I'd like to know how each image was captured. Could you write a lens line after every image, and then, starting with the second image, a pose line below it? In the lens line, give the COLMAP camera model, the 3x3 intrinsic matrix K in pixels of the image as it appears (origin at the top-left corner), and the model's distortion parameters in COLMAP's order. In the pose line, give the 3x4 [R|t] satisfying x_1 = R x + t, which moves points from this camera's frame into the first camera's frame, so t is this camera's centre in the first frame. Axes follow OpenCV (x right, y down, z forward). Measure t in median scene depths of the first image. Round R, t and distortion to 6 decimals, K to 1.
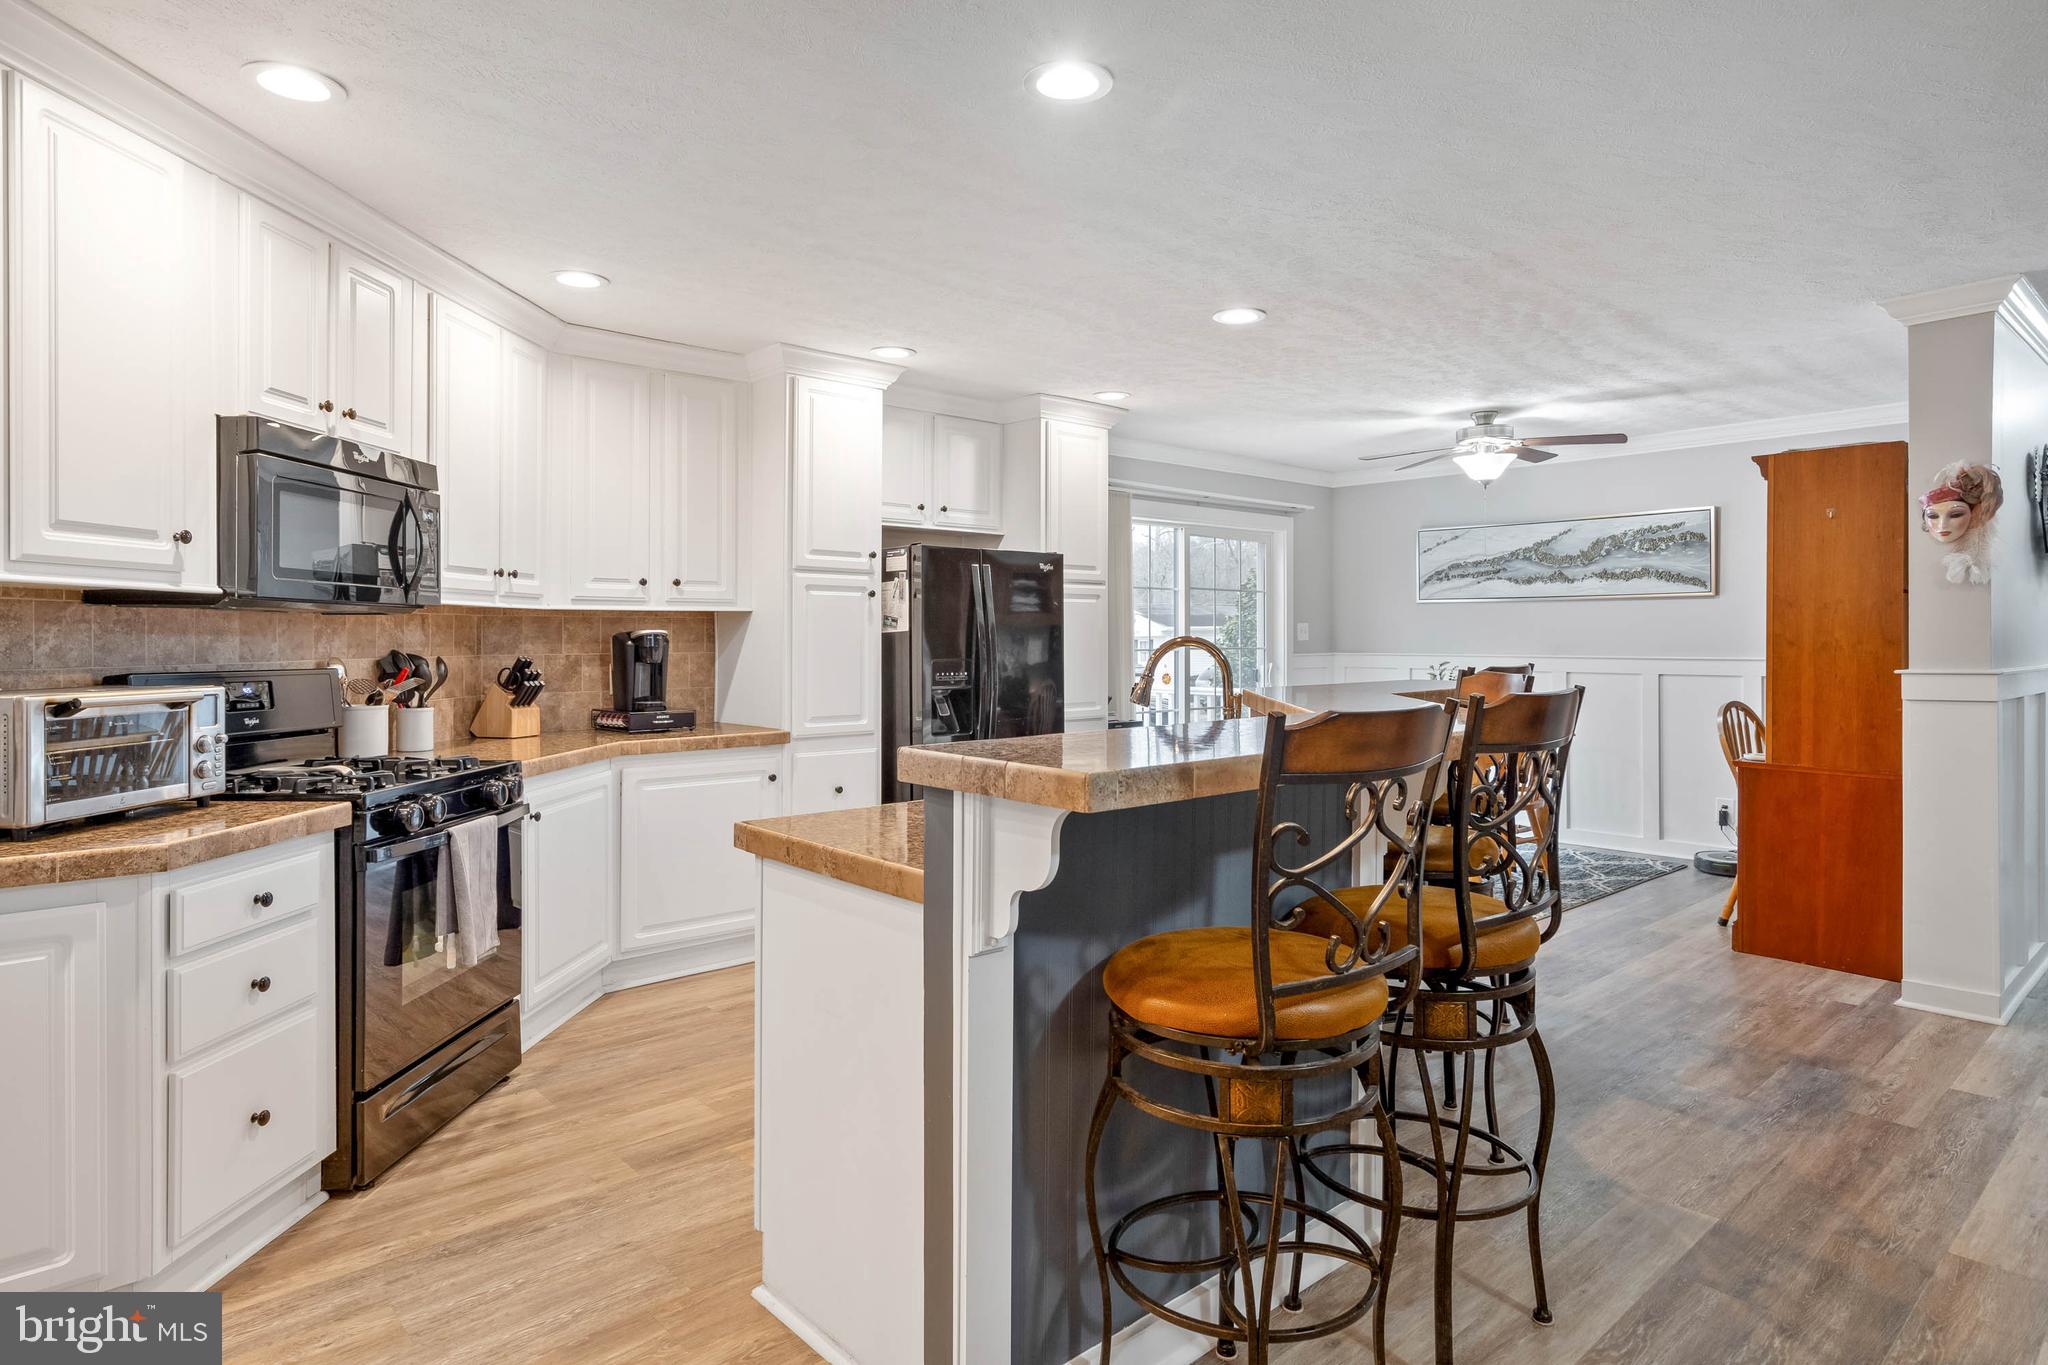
lens RADIAL K [[1149.5, 0, 1021.4], [0, 1149.5, 640.6], [0, 0, 1]] dist [0.004374, 0.000579]
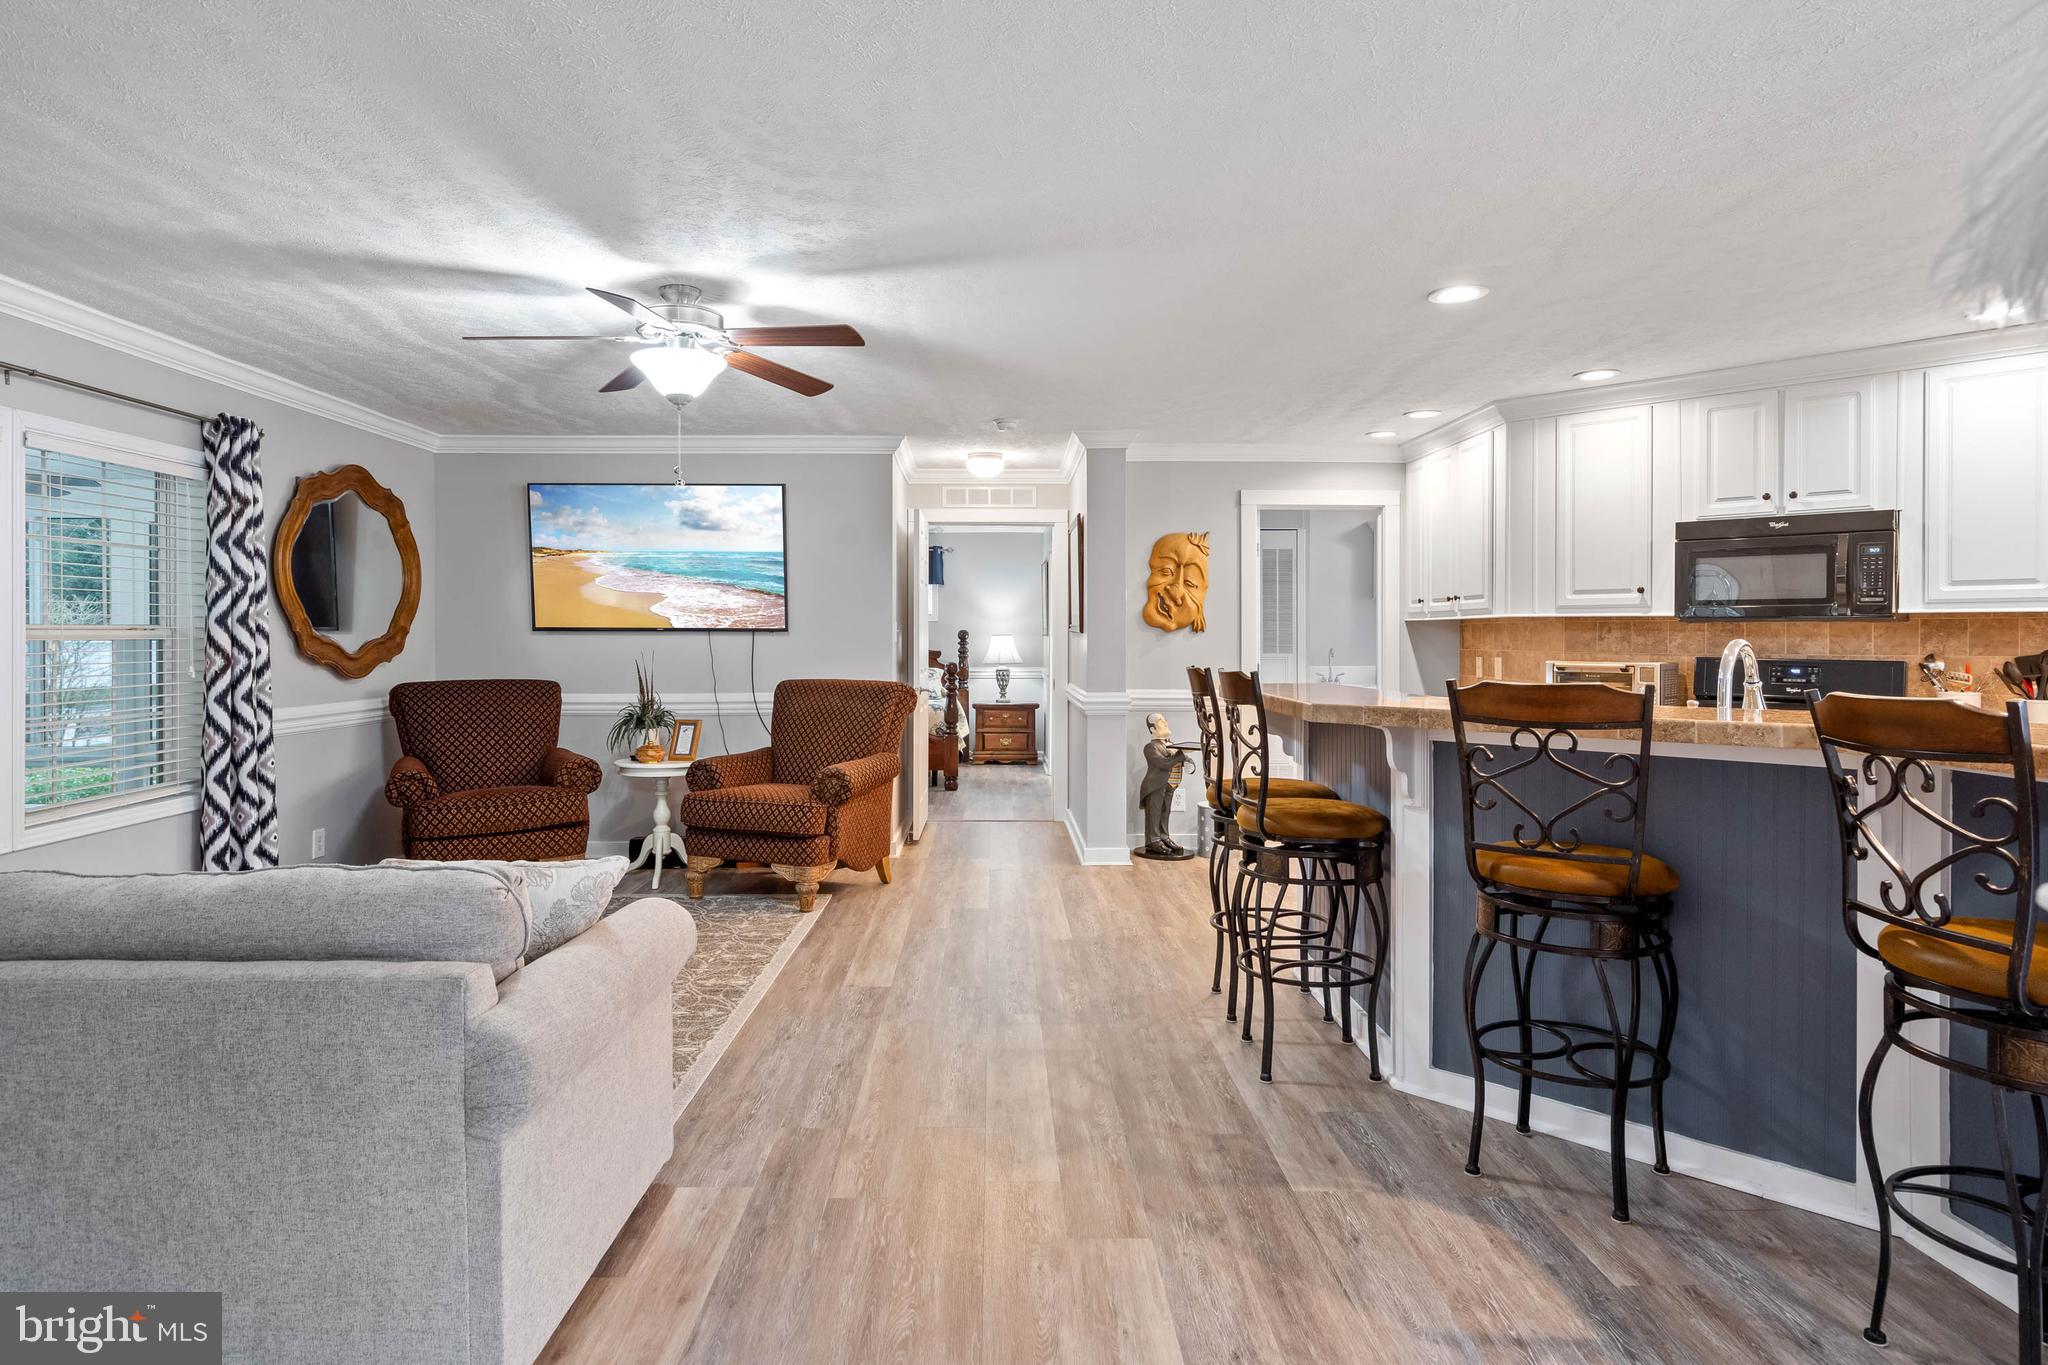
lens RADIAL K [[1149.1, 0, 1003.4], [0, 1149.1, 647.6], [0, 0, 1]] dist [0.003277, 0.001709]
pose [[-0.660784, 0.007245, -0.750541, 0.820770], [-0.003089, 0.999919, 0.012372, -0.004325], [0.750570, 0.010493, -0.660708, 0.780381]]
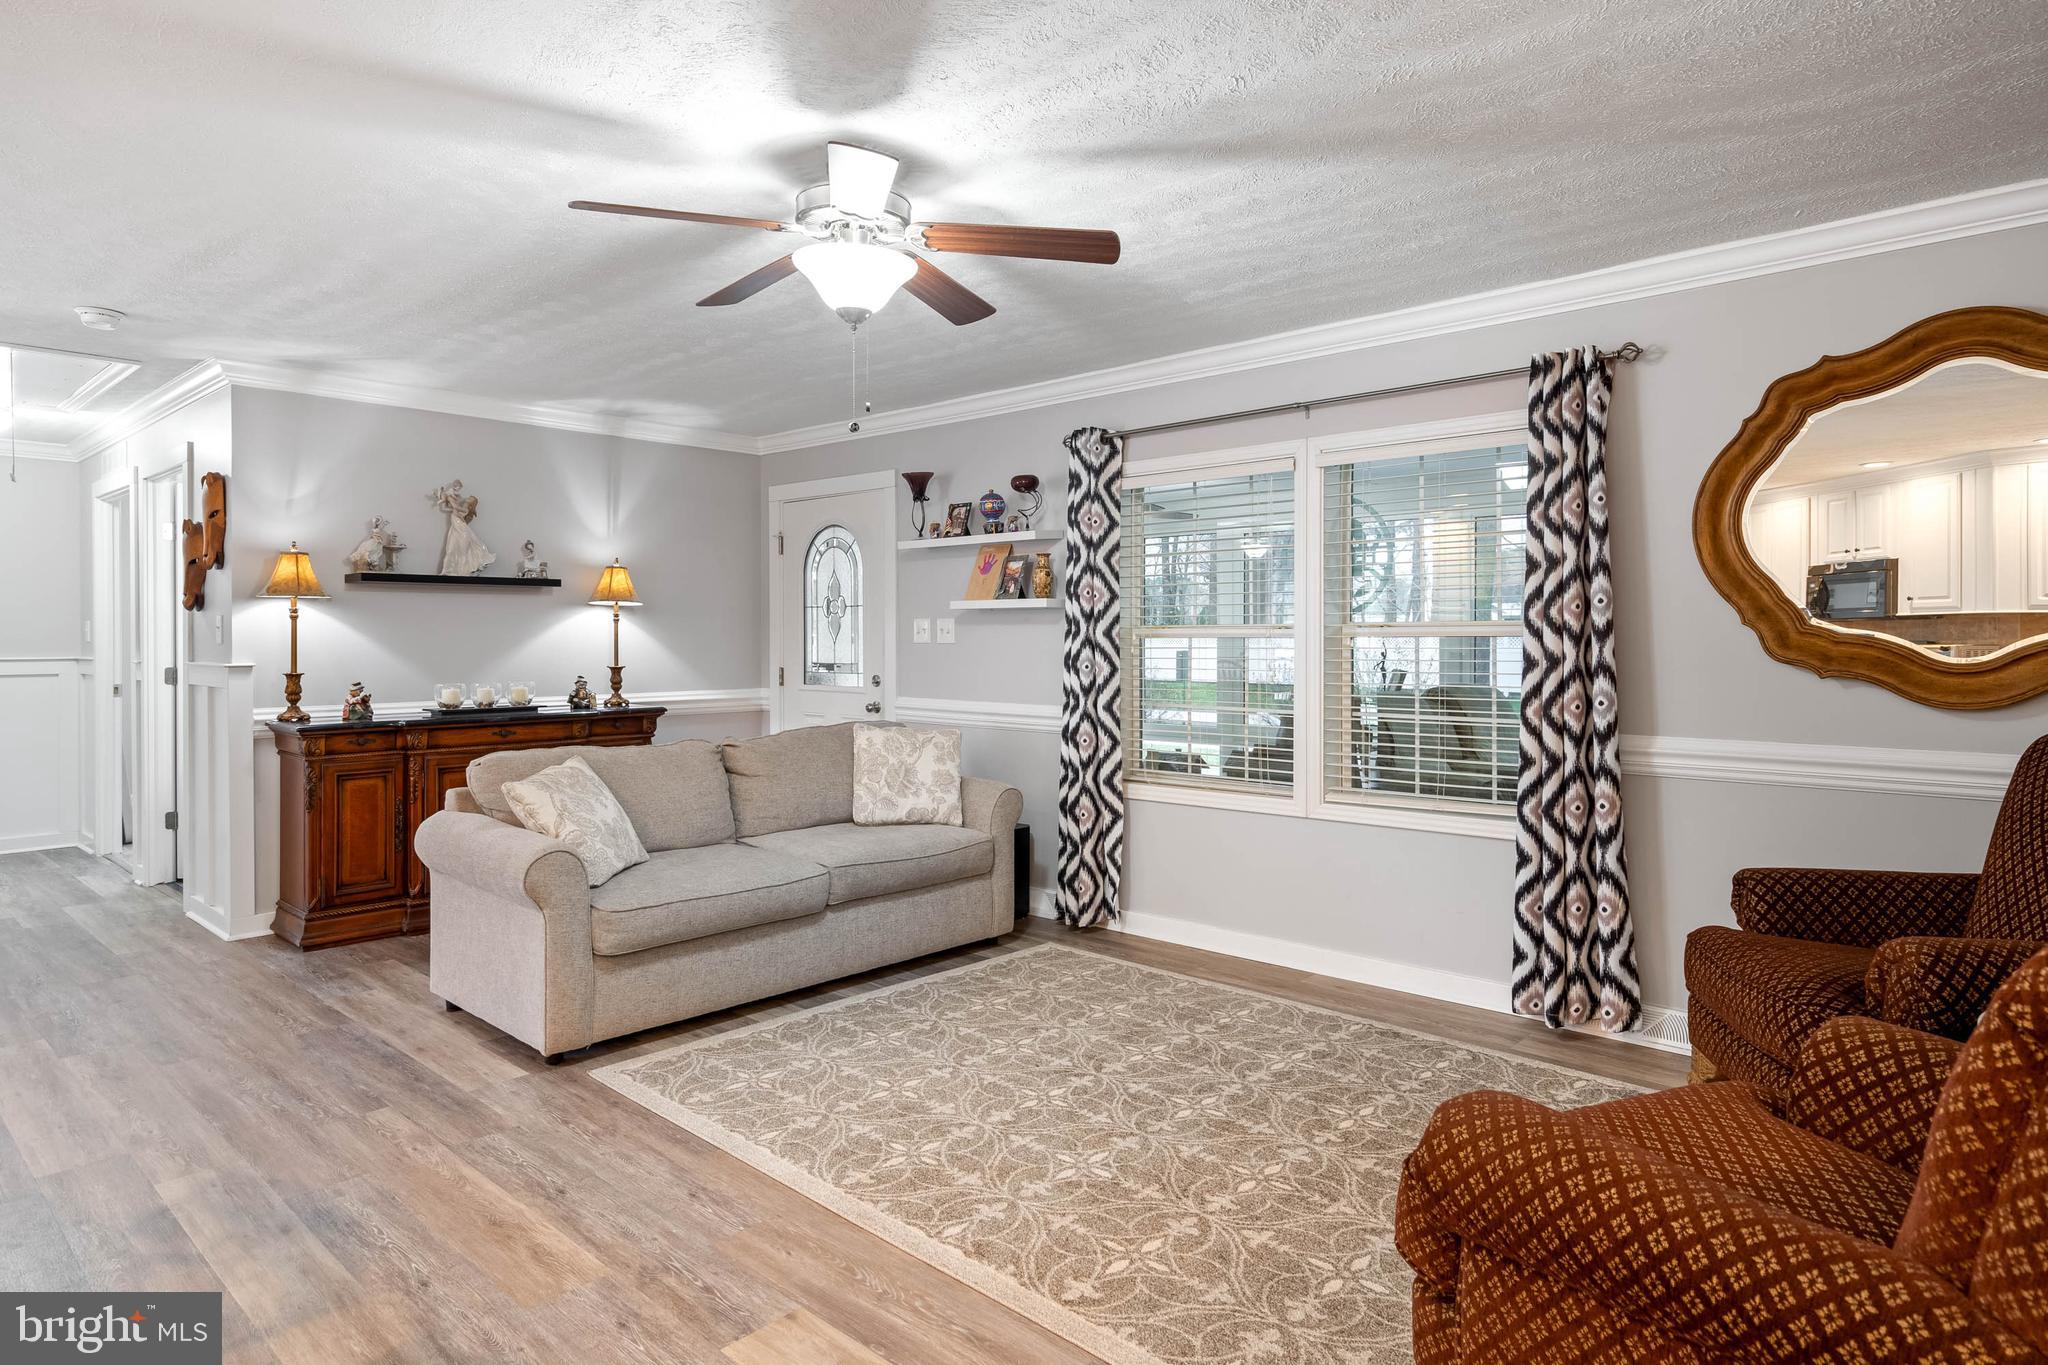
lens RADIAL K [[1149.5, 0, 1021.4], [0, 1149.5, 640.6], [0, 0, 1]] dist [0.004374, 0.000579]
pose [[-0.103584, -0.003628, 0.994614, -0.215181], [0.006633, 0.999969, 0.004338, 0.000095], [-0.994599, 0.007047, -0.103557, 0.071143]]
